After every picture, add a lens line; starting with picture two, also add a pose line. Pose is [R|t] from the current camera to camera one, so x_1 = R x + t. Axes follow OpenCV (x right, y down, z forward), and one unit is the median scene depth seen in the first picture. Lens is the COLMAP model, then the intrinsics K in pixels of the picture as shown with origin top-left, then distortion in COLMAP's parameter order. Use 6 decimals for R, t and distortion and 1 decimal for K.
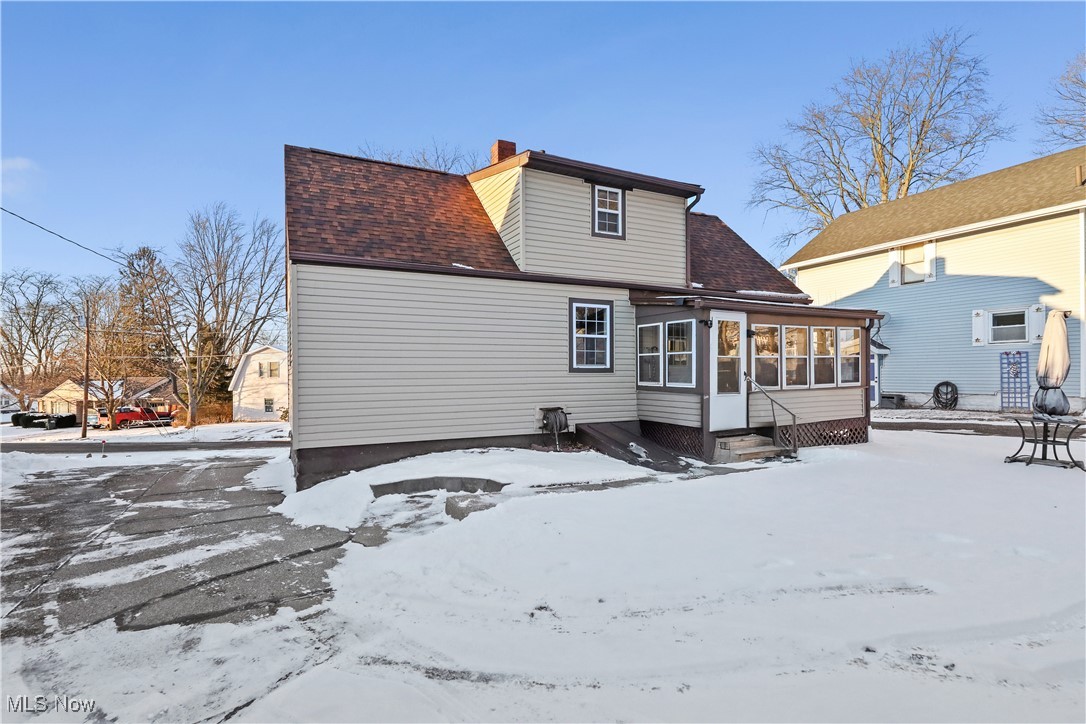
lens RADIAL K [[496.4, 0, 543.0], [0, 496.4, 362.0], [0, 0, 1]] dist [-0.001144, -0.000150]
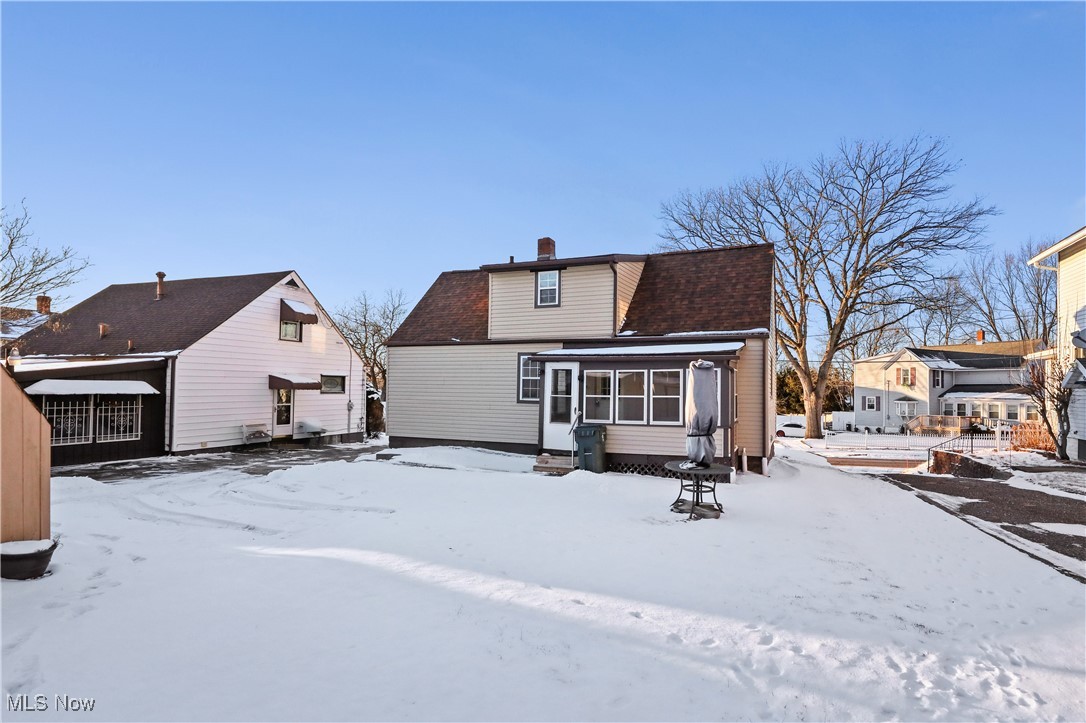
lens RADIAL K [[571.5, 0, 543.0], [0, 571.5, 361.5], [0, 0, 1]] dist [-0.002338, -0.000995]
pose [[0.642445, -0.020079, -0.766068, 1.377882], [0.001834, 0.999694, -0.024665, -0.059715], [0.766329, 0.014441, 0.642286, -0.039222]]
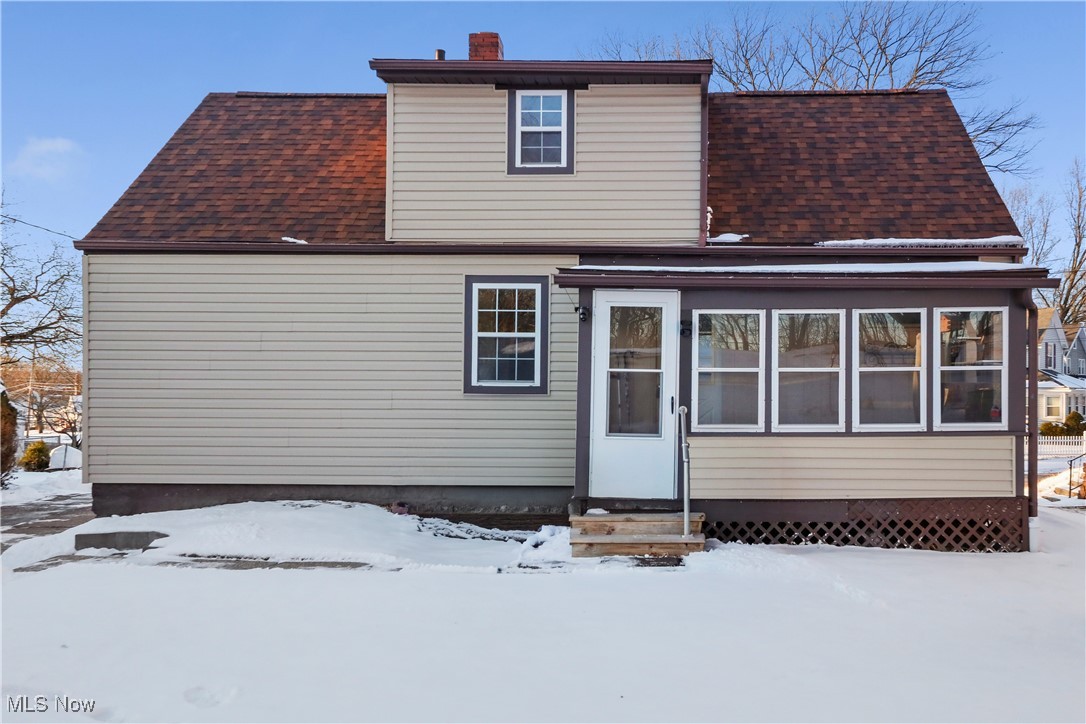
lens RADIAL K [[811.7, 0, 543.9], [0, 811.7, 368.9], [0, 0, 1]] dist [0.006877, 0.002000]
pose [[0.895068, 0.001750, -0.445927, 0.593067], [-0.001996, 0.999998, -0.000083, -0.009542], [0.445926, 0.000964, 0.895069, 0.110333]]
